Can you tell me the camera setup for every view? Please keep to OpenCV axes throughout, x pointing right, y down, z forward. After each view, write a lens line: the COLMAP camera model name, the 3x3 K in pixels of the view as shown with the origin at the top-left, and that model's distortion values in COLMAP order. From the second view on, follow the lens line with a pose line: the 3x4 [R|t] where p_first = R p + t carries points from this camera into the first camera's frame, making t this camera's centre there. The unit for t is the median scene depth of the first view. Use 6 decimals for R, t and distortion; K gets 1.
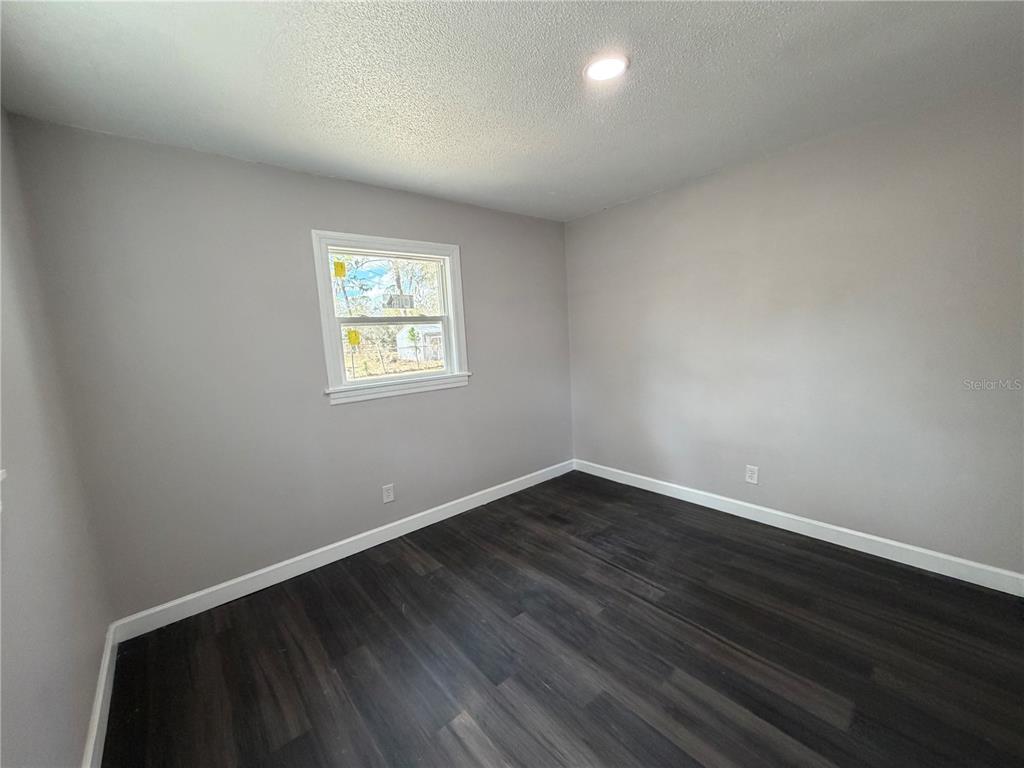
lens RADIAL K [[411.2, 0, 513.7], [0, 411.2, 382.6], [0, 0, 1]] dist [-0.000861, -0.000152]
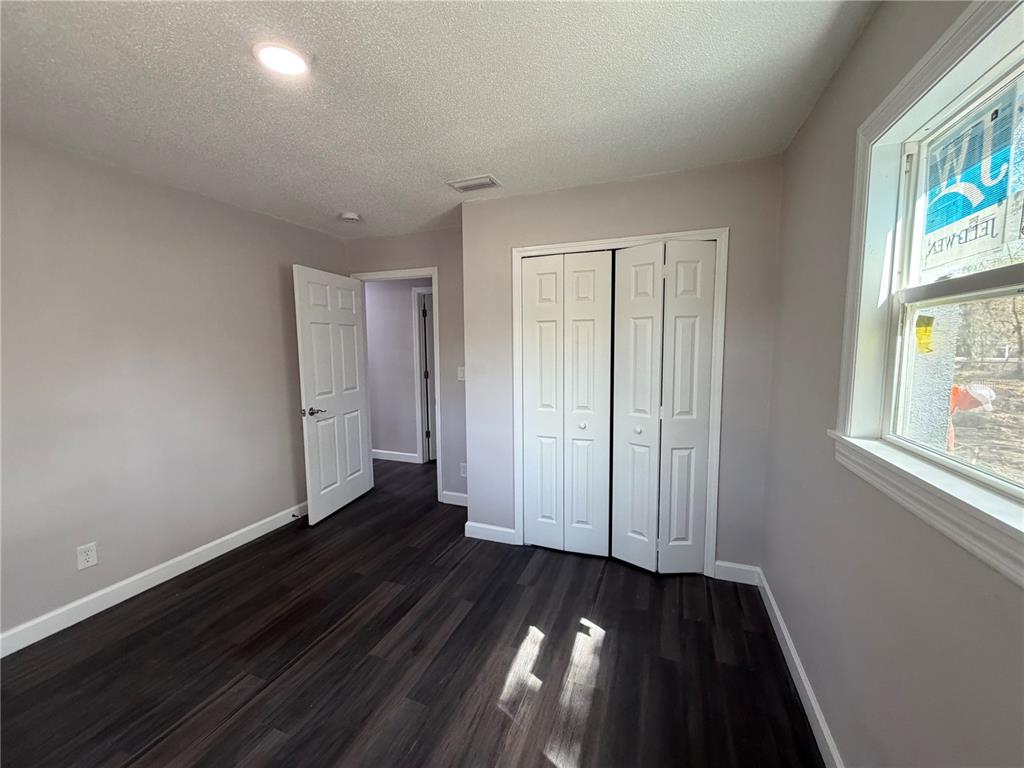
lens RADIAL K [[411.2, 0, 513.0], [0, 411.2, 379.6], [0, 0, 1]] dist [-0.000861, -0.000152]
pose [[-0.484215, -0.017900, 0.874766, -0.692769], [0.136811, 0.985944, 0.095904, -0.091258], [-0.864187, 0.166116, -0.474960, 0.968179]]
